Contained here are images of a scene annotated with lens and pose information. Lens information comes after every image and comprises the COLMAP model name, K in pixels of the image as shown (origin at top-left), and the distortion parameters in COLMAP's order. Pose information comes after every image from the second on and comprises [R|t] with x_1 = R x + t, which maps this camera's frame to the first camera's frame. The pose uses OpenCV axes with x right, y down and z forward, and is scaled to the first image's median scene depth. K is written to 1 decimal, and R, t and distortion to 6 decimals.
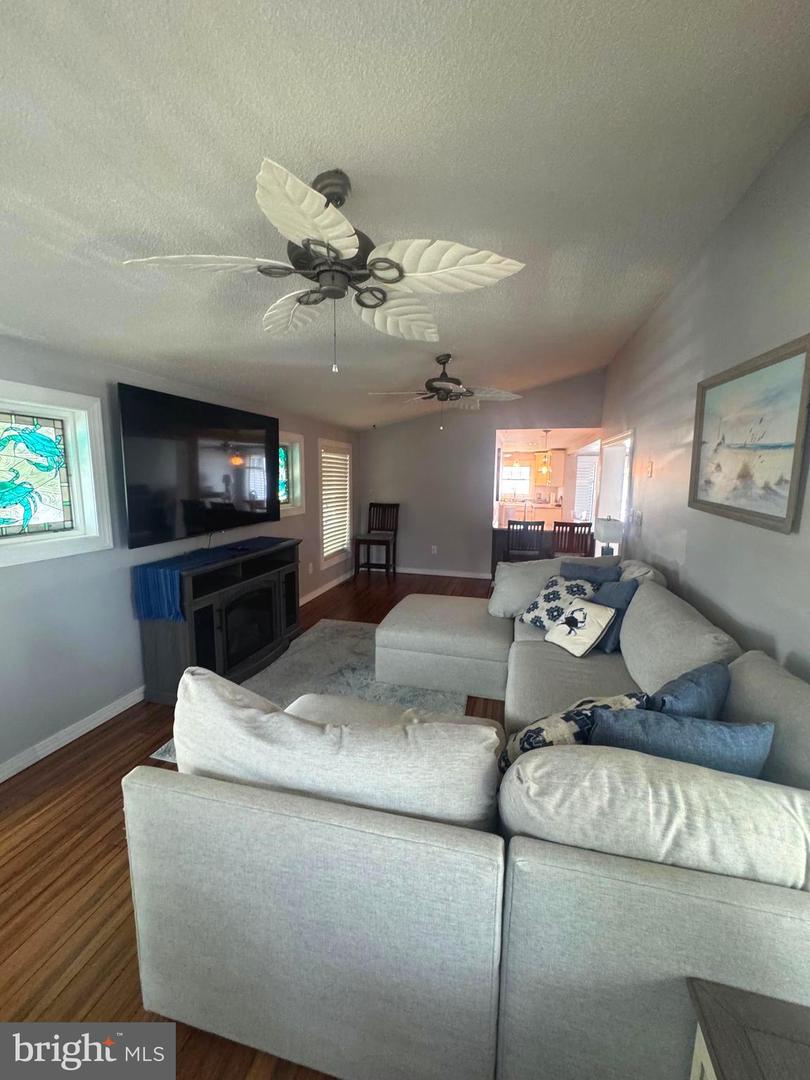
lens RADIAL K [[434.1, 0, 402.2], [0, 434.1, 537.5], [0, 0, 1]] dist [-0.004028, -0.000113]
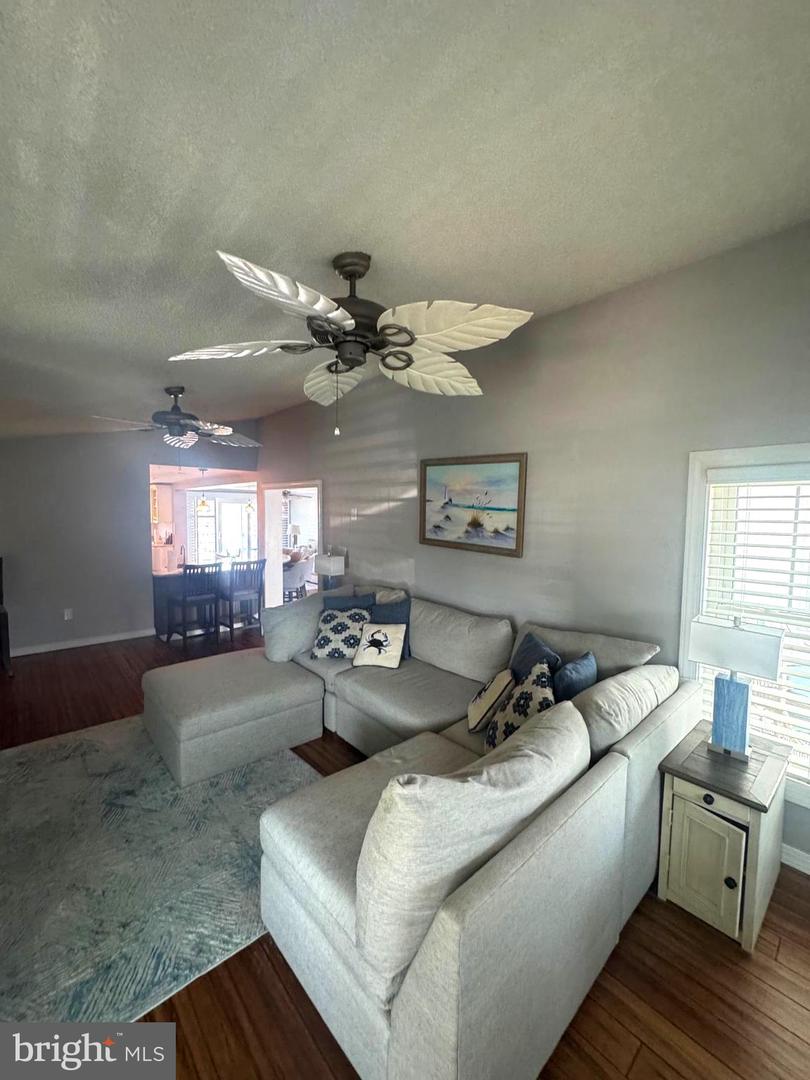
lens RADIAL K [[438.0, 0, 400.8], [0, 438.0, 538.8], [0, 0, 1]] dist [0.001790, 0.000168]
pose [[0.553638, -0.056785, 0.830819, -0.446377], [0.111709, 0.993720, -0.006522, -0.063222], [-0.825231, 0.096421, 0.556505, 0.176379]]
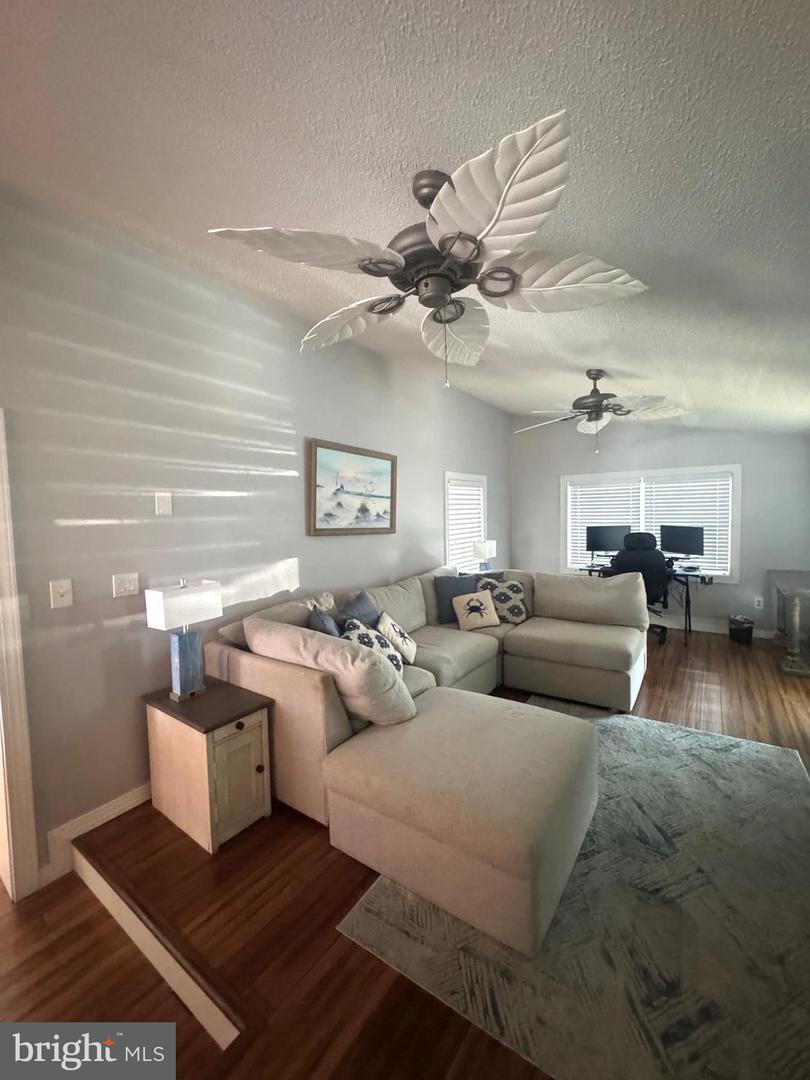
lens RADIAL K [[435.6, 0, 404.7], [0, 435.6, 537.9], [0, 0, 1]] dist [-0.001706, 0.000349]
pose [[-0.943559, -0.013868, 0.330913, 0.003229], [0.055416, 0.978428, 0.199015, -0.225002], [-0.326535, 0.206120, -0.922437, 1.560121]]
